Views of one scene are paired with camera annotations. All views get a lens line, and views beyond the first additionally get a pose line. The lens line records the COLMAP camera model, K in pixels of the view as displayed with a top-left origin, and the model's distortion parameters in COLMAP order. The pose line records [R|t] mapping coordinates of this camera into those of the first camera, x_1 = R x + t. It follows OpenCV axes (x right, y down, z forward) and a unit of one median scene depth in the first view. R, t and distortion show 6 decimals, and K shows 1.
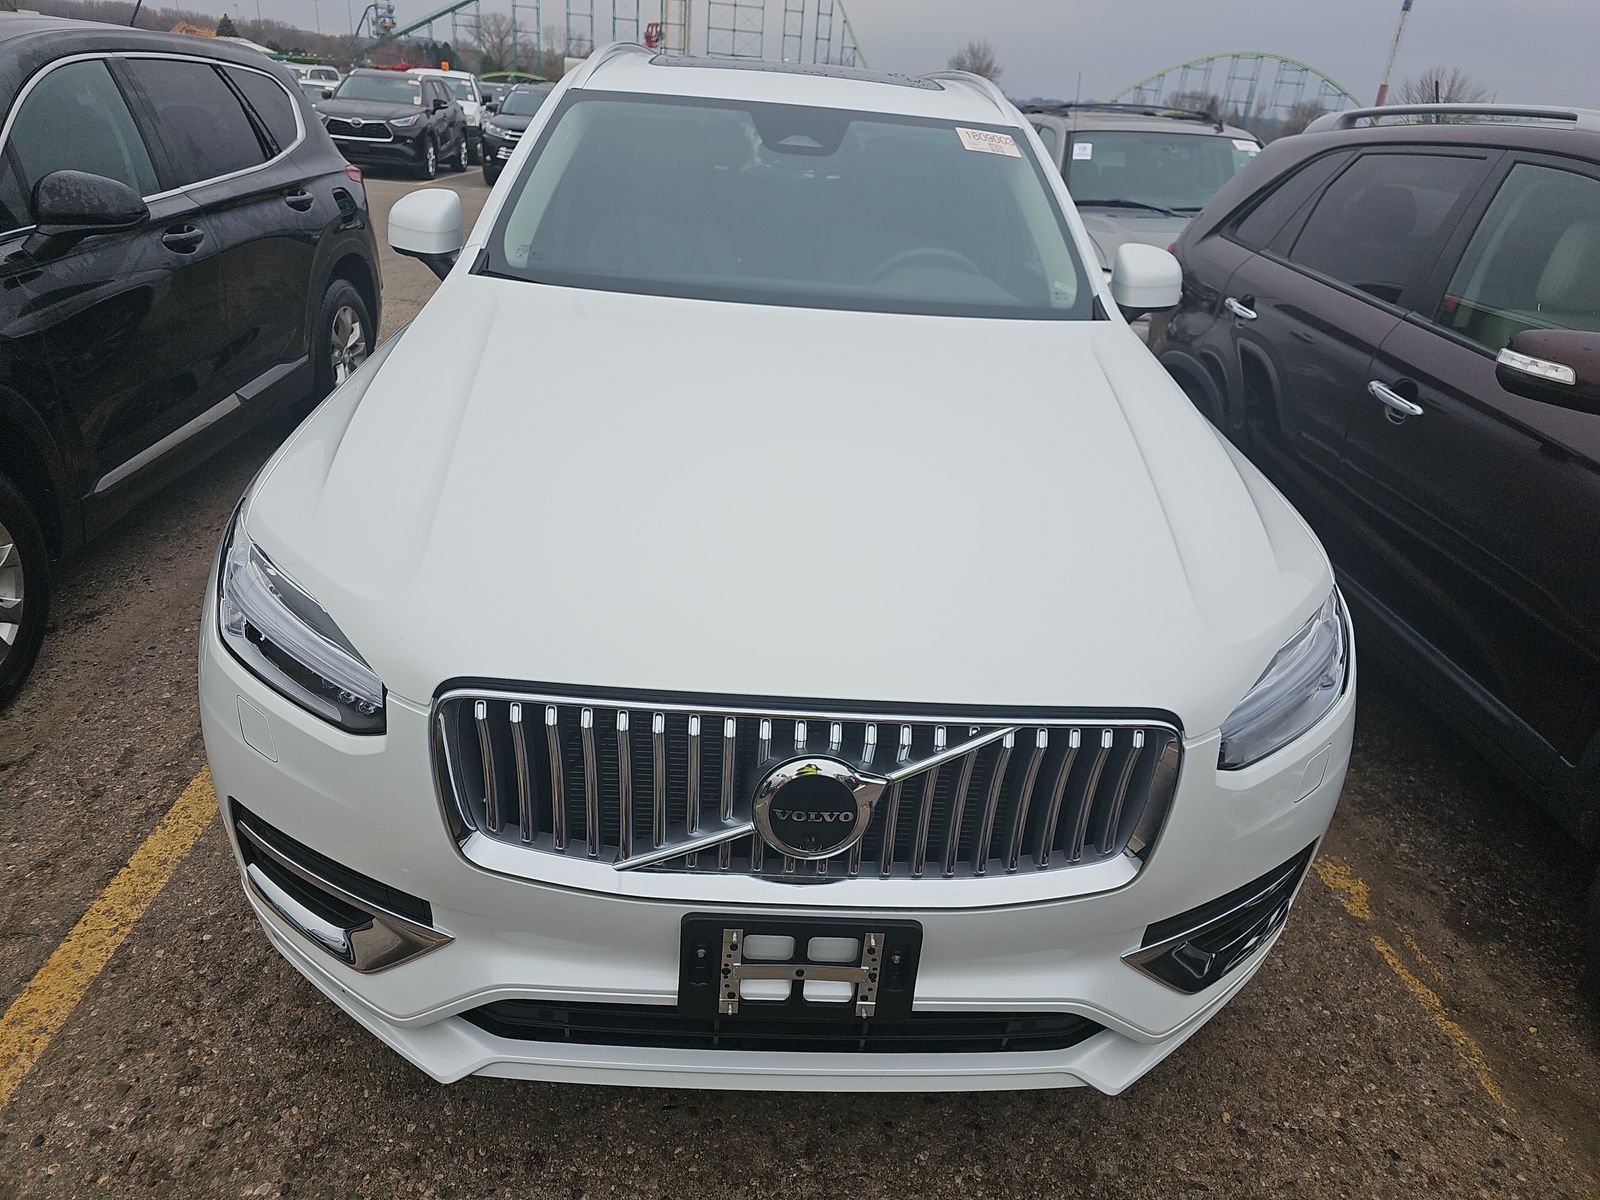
lens RADIAL K [[1070.4, 0, 809.2], [0, 1070.4, 603.9], [0, 0, 1]] dist [0.026391, -0.005984]
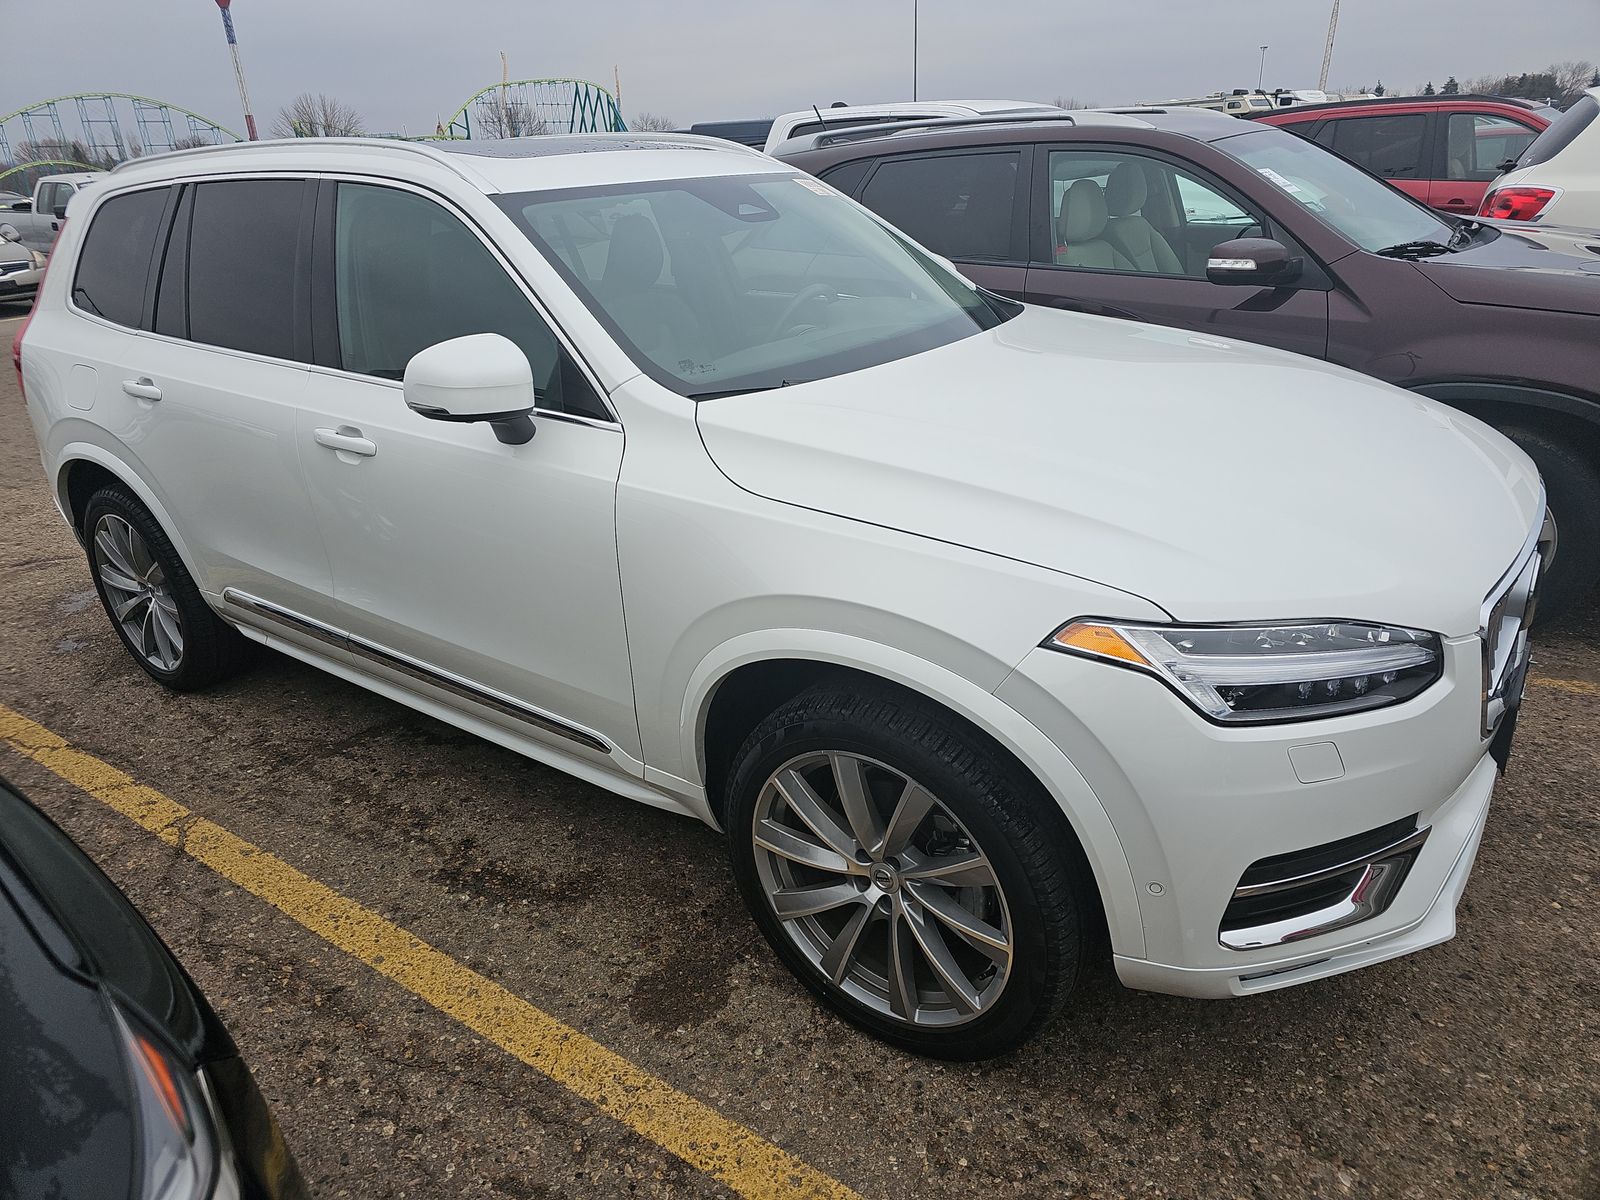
lens RADIAL K [[1070.4, 0, 809.2], [0, 1070.4, 603.9], [0, 0, 1]] dist [0.026391, -0.005984]
pose [[0.612594, -0.402944, 0.679974, -0.822739], [0.418450, 0.895177, 0.153486, -0.222820], [-0.670543, 0.190510, 0.716992, 0.291766]]
